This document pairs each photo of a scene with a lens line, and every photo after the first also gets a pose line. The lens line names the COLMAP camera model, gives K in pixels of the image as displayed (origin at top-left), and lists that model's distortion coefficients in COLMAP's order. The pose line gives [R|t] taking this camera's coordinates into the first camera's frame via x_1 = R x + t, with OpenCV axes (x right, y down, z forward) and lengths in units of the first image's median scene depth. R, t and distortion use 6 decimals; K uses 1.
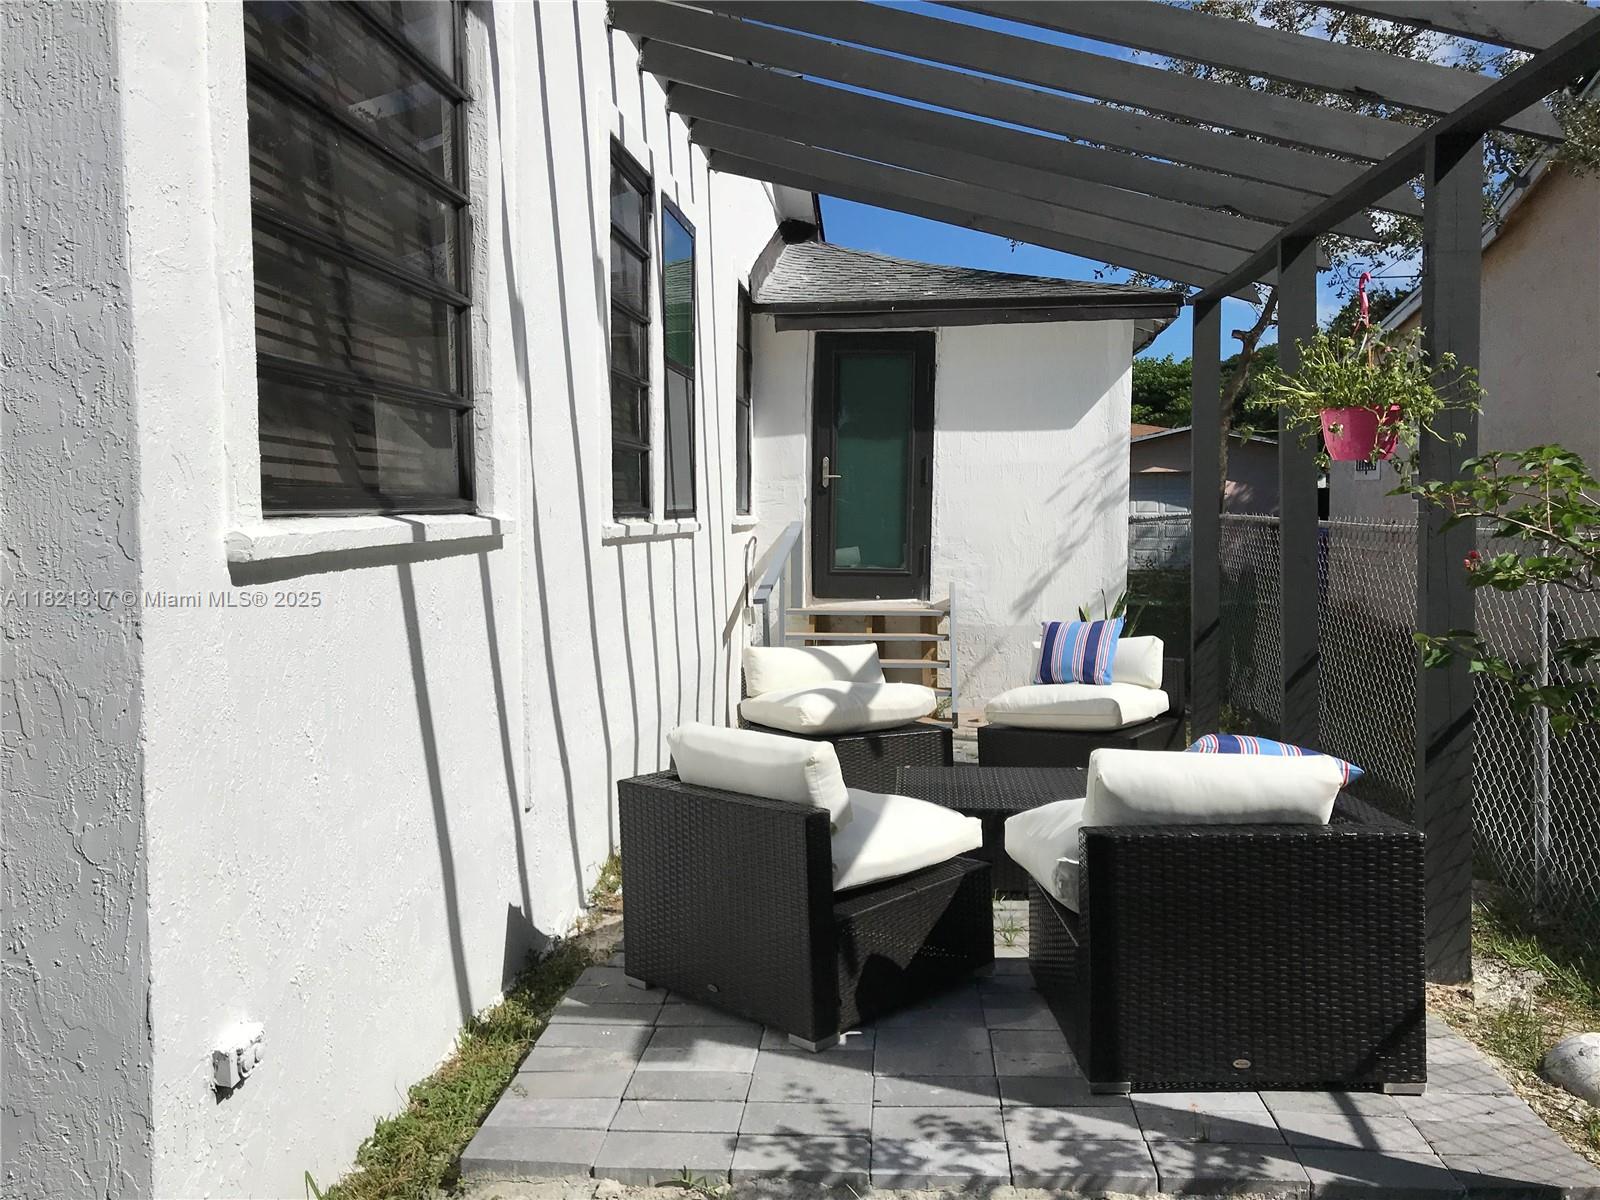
lens RADIAL K [[1316.7, 0, 795.9], [0, 1316.7, 591.4], [0, 0, 1]] dist [0.051254, -0.047683]
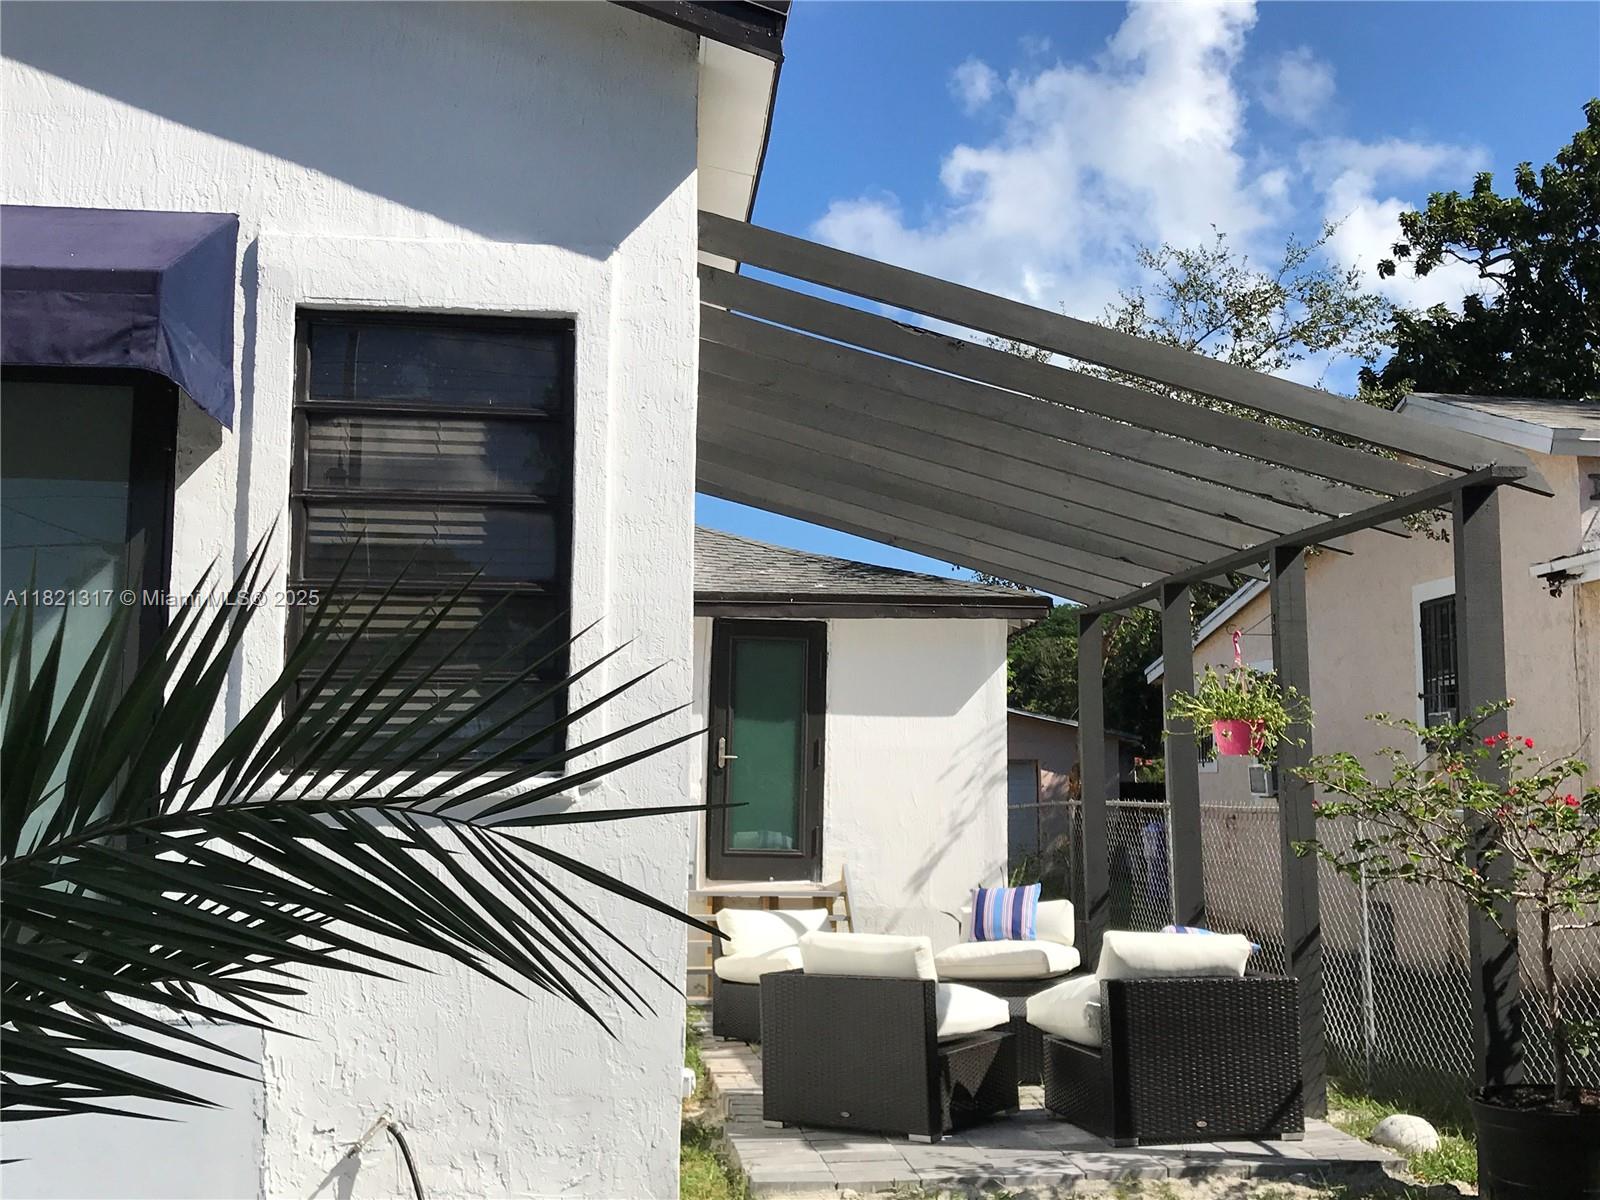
lens RADIAL K [[1806.6, 0, 799.3], [0, 1806.6, 588.0], [0, 0, 1]] dist [0.150660, -0.490090]
pose [[0.979444, 0.034215, 0.198791, -0.404114], [0.002217, 0.983623, -0.180222, 0.072222], [-0.201702, 0.176958, 0.963329, -0.772471]]
